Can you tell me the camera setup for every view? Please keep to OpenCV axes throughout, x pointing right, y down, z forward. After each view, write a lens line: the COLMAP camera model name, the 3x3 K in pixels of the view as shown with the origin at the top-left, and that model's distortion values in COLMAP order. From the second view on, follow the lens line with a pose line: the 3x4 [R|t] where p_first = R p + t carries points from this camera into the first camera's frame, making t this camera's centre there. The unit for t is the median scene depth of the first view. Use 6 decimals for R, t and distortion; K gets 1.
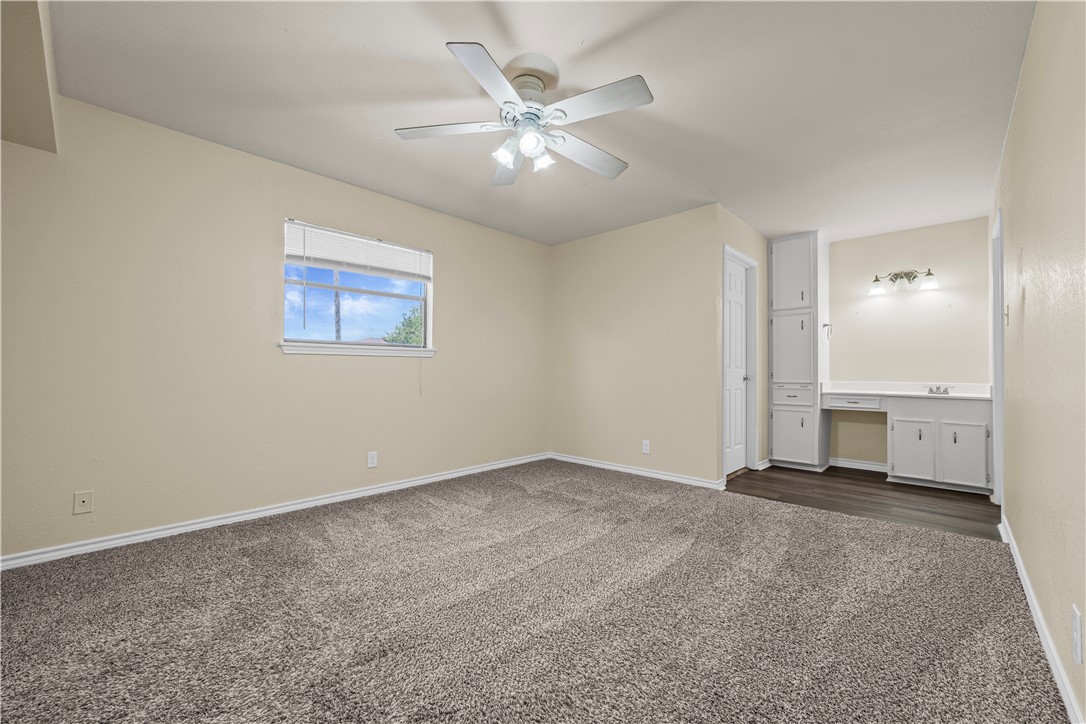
lens RADIAL K [[434.0, 0, 546.1], [0, 434.0, 361.9], [0, 0, 1]] dist [-0.011461, 0.007004]
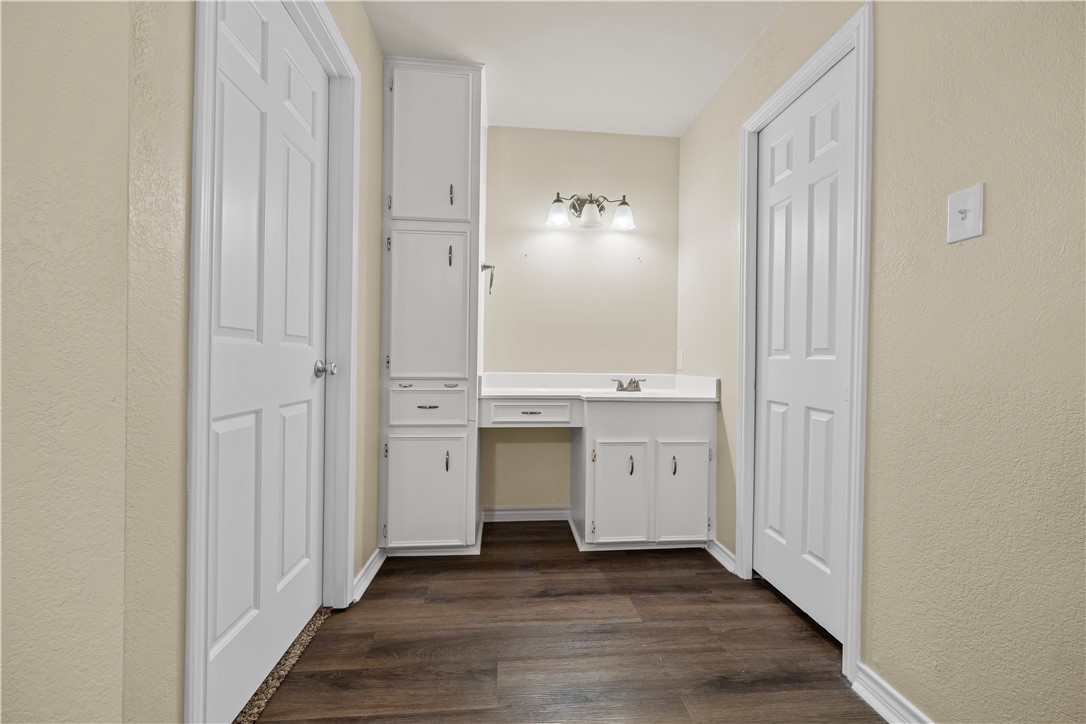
lens RADIAL K [[434.0, 0, 546.1], [0, 434.0, 361.9], [0, 0, 1]] dist [-0.011461, 0.007004]
pose [[0.660115, -0.000363, 0.751165, 0.310531], [-0.024365, 0.999463, 0.021895, 0.017956], [-0.750770, -0.032755, 0.659752, 0.615252]]
